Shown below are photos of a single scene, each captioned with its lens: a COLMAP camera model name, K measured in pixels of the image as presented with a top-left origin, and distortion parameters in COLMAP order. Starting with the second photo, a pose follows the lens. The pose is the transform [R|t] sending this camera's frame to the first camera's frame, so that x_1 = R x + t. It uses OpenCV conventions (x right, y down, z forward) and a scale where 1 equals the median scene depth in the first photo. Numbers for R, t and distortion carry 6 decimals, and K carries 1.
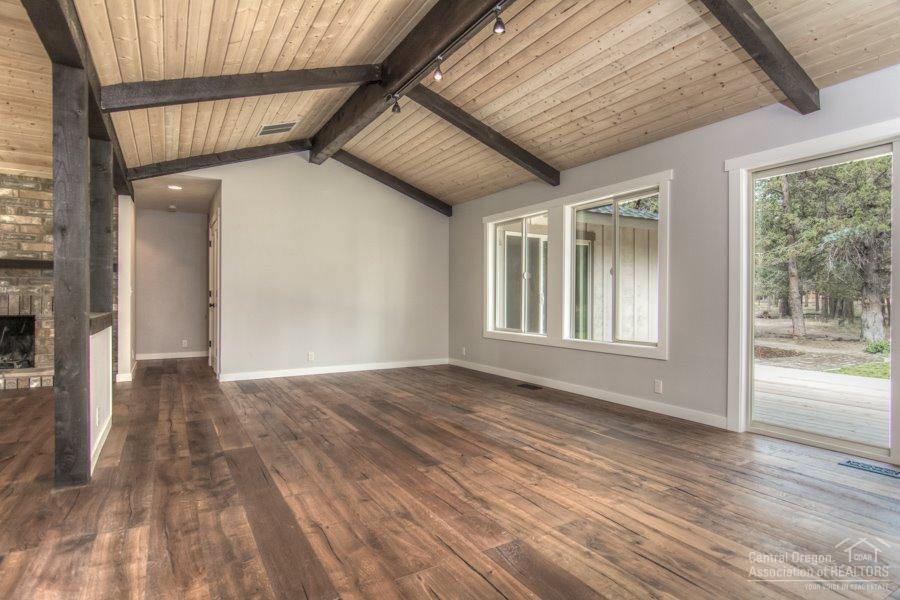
lens RADIAL K [[471.9, 0, 449.6], [0, 471.9, 299.7], [0, 0, 1]] dist [-0.001696, -0.000743]
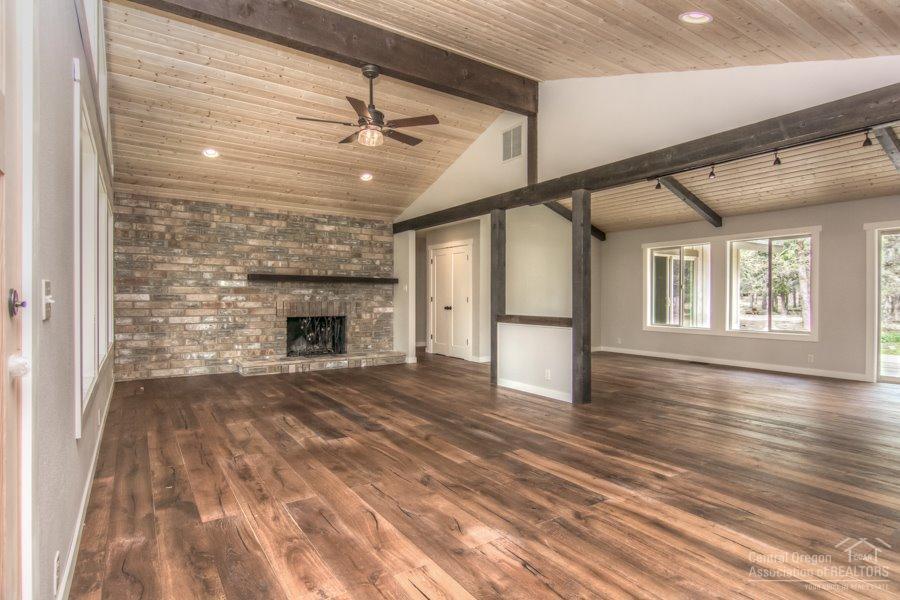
lens RADIAL K [[471.9, 0, 449.9], [0, 471.9, 302.2], [0, 0, 1]] dist [-0.001696, -0.000743]
pose [[0.998822, -0.002948, 0.048444, -0.651414], [0.002424, 0.999938, 0.010868, -0.022705], [-0.048473, -0.010738, 0.998767, -0.416670]]
